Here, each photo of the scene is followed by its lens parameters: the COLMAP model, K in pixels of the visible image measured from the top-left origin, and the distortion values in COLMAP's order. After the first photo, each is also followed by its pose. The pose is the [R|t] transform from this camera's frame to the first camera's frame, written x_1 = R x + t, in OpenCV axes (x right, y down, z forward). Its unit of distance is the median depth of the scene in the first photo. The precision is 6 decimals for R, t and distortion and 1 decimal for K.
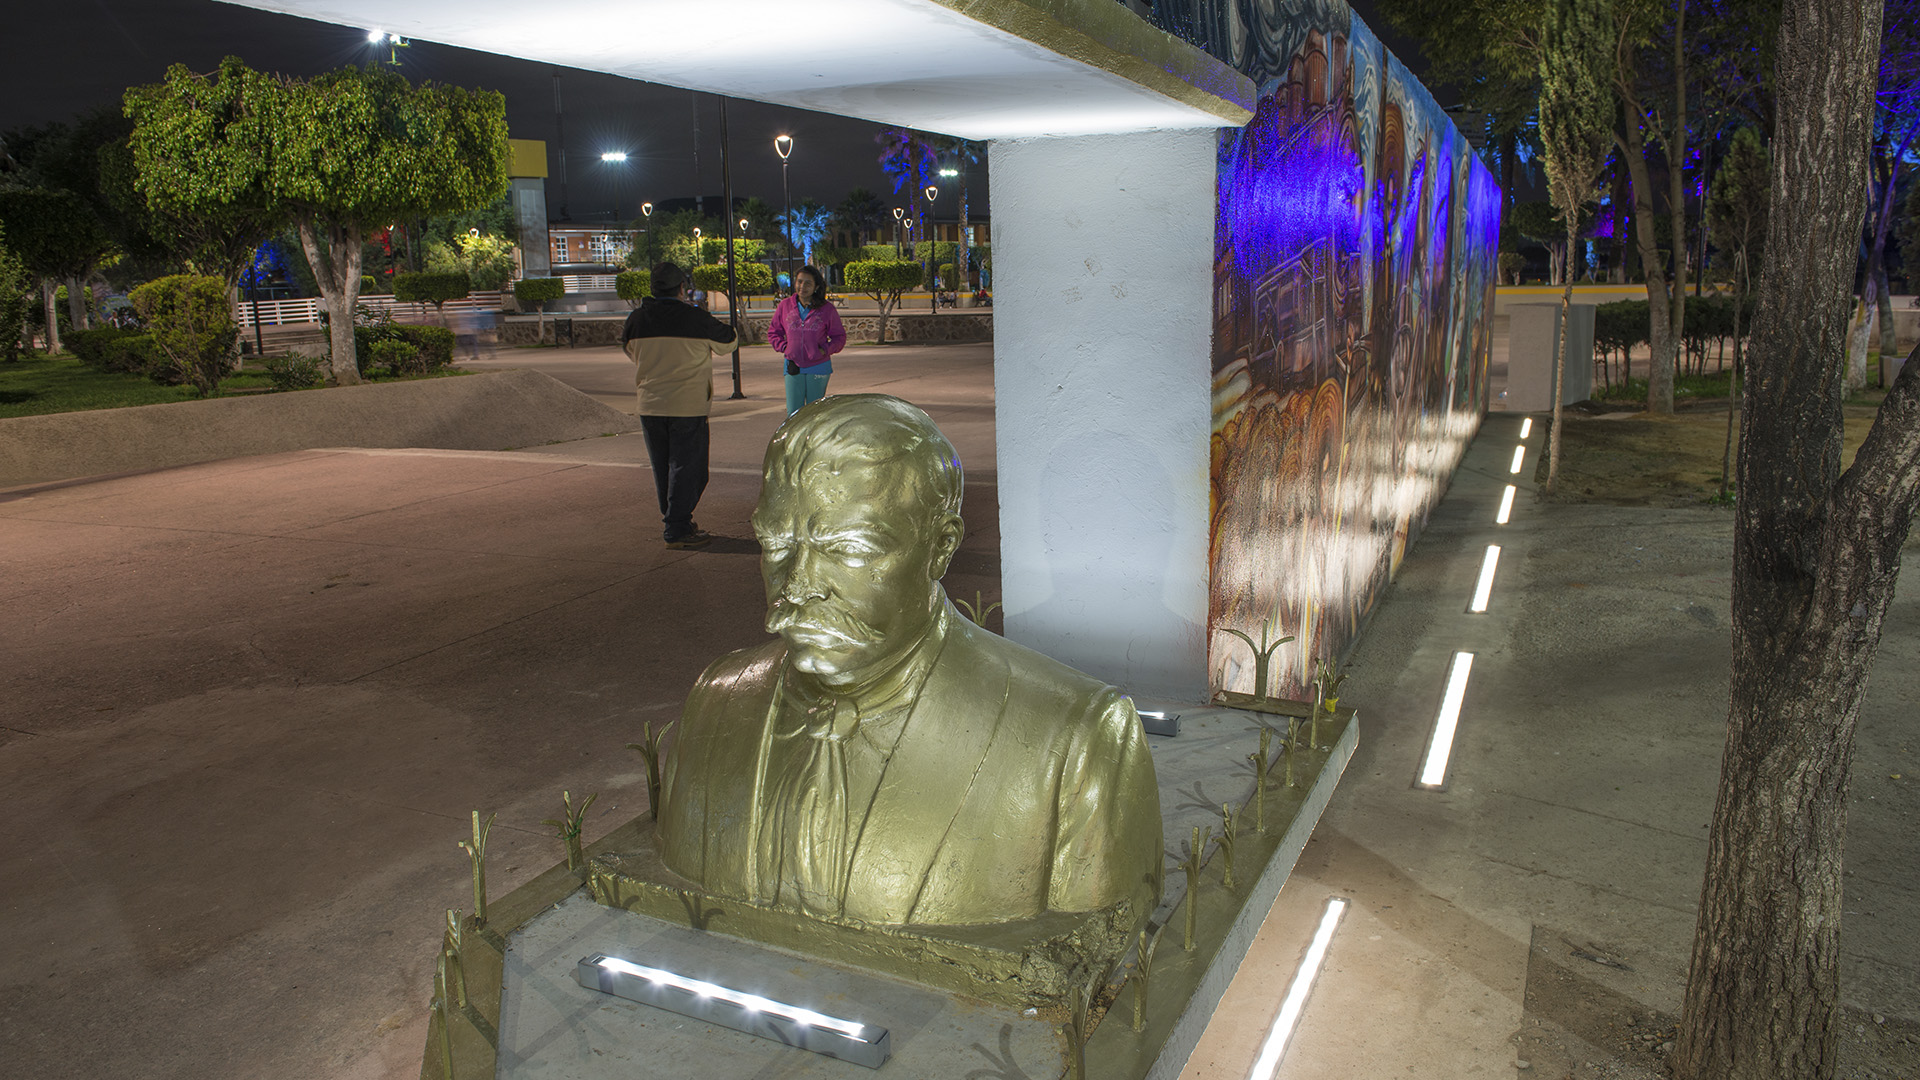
lens RADIAL K [[1304.4, 0, 958.3], [0, 1304.4, 536.1], [0, 0, 1]] dist [-0.049591, -0.002014]
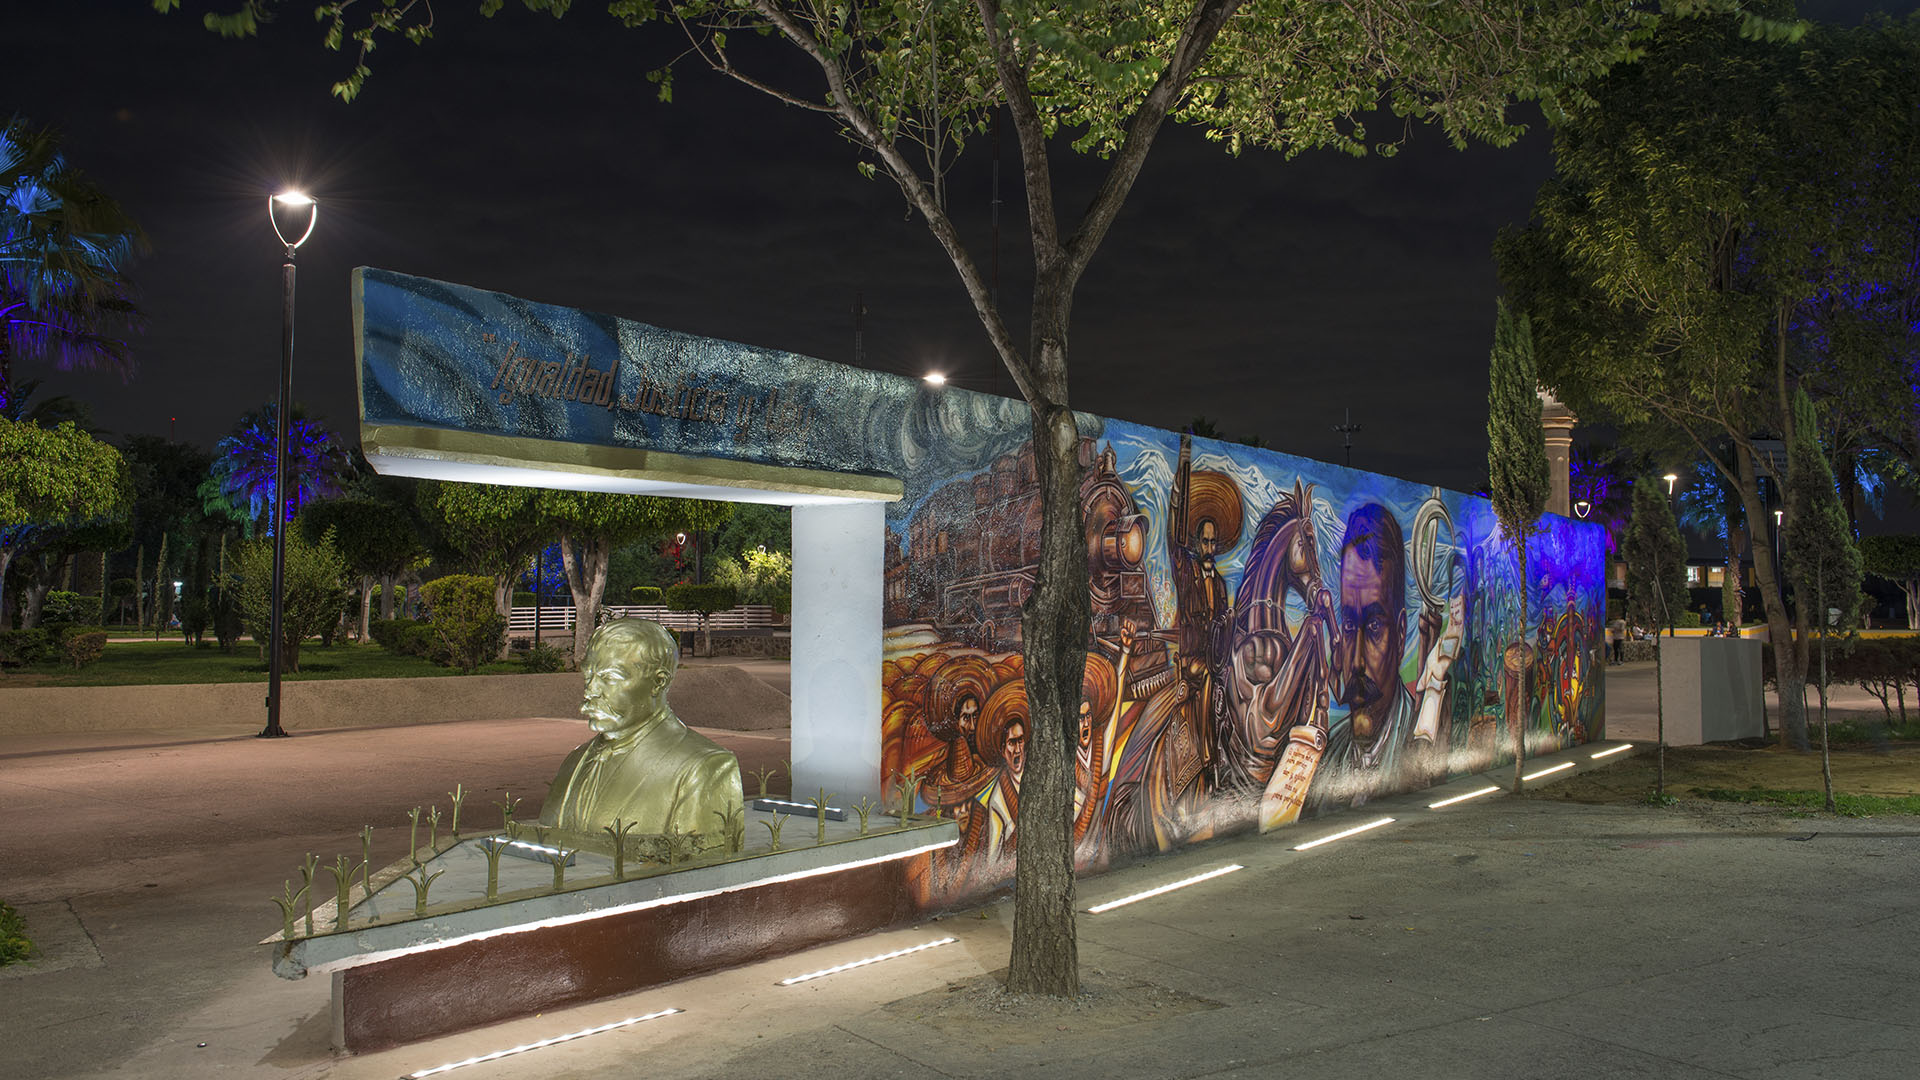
lens RADIAL K [[1455.1, 0, 957.8], [0, 1455.1, 540.6], [0, 0, 1]] dist [-0.020271, 0.002808]
pose [[0.973045, 0.017315, -0.229966, 0.157162], [-0.071818, 0.970343, -0.230817, 0.046056], [0.219149, 0.241111, 0.945431, -0.199452]]
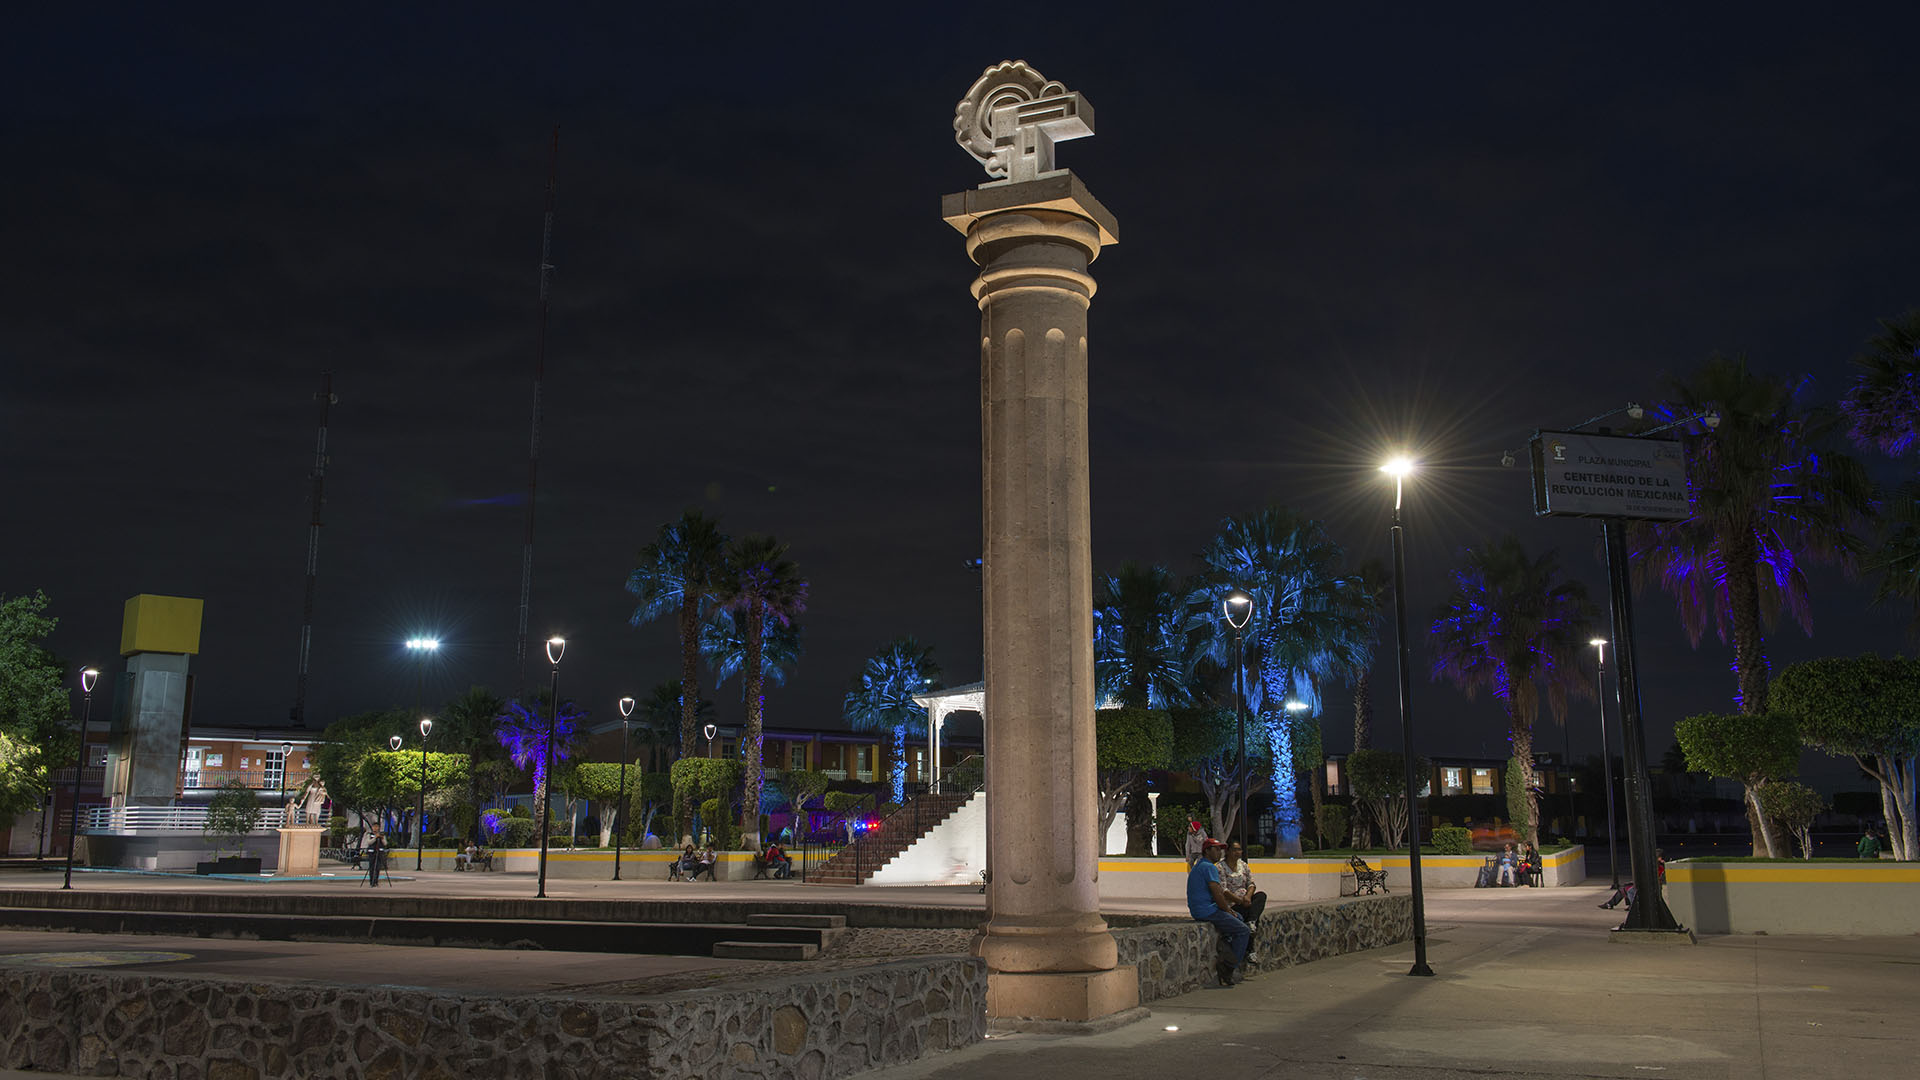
lens RADIAL K [[1615.7, 0, 961.8], [0, 1615.7, 538.5], [0, 0, 1]] dist [0.001288, -0.011224]
pose [[0.998406, 0.012278, -0.055084, 0.511758], [-0.031636, 0.930039, -0.366097, -0.248527], [0.046735, 0.367256, 0.928945, 1.264908]]
